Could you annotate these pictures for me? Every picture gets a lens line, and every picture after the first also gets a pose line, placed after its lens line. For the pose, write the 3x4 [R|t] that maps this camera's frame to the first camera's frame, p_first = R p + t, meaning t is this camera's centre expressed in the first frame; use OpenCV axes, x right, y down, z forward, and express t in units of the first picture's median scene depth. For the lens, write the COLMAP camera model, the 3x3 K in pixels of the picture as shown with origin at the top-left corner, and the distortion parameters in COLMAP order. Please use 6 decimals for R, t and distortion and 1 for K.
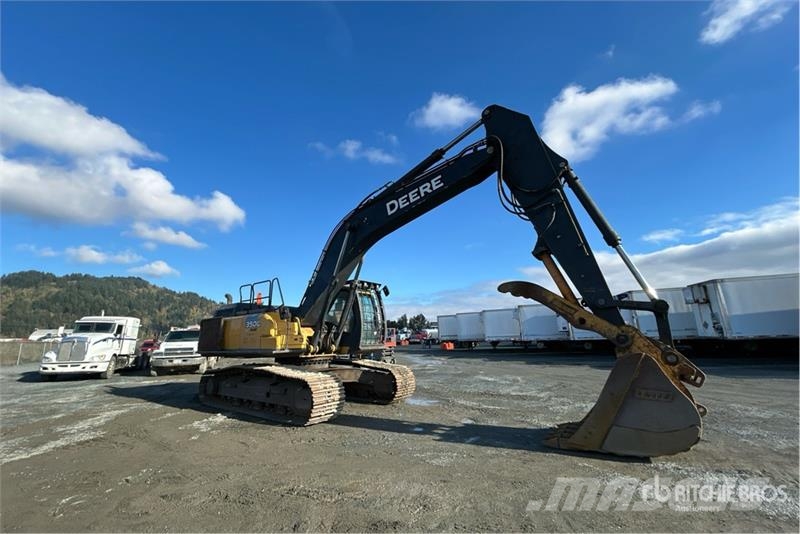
lens RADIAL K [[324.0, 0, 398.4], [0, 324.0, 266.1], [0, 0, 1]] dist [0.004509, -0.000465]
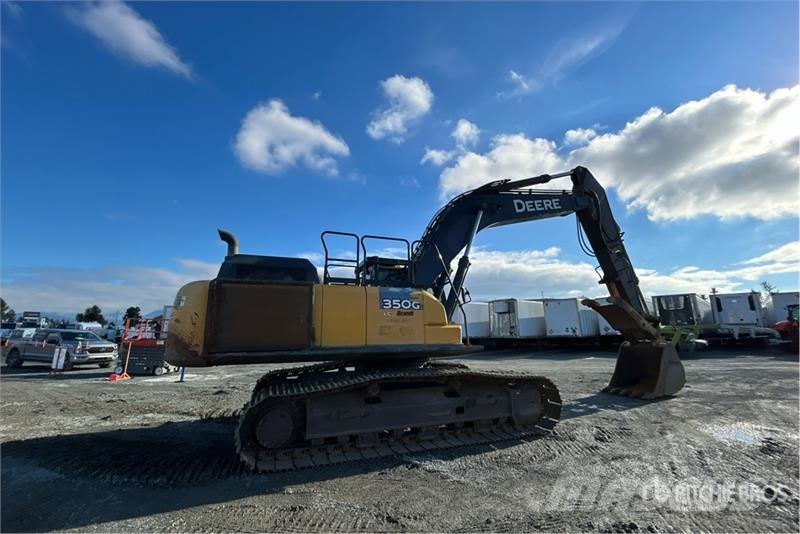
lens RADIAL K [[324.0, 0, 398.4], [0, 324.0, 266.1], [0, 0, 1]] dist [0.004509, -0.000465]
pose [[0.541618, 0.192553, 0.818275, -1.090291], [-0.190990, 0.976143, -0.103285, 0.194823], [-0.818641, -0.100341, 0.565472, 0.749374]]
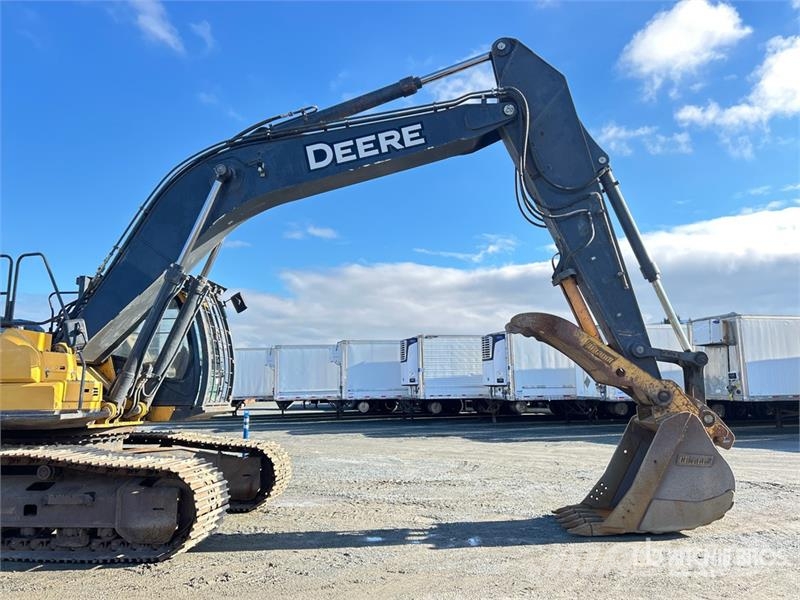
lens RADIAL K [[600.5, 0, 400.0], [0, 600.5, 300.0], [0, 0, 1]] dist [0.094916, -0.118842]
pose [[0.844780, 0.096706, 0.526302, -0.443010], [-0.128601, 0.991400, 0.024254, 0.019451], [-0.519430, -0.088172, 0.849952, 0.034300]]
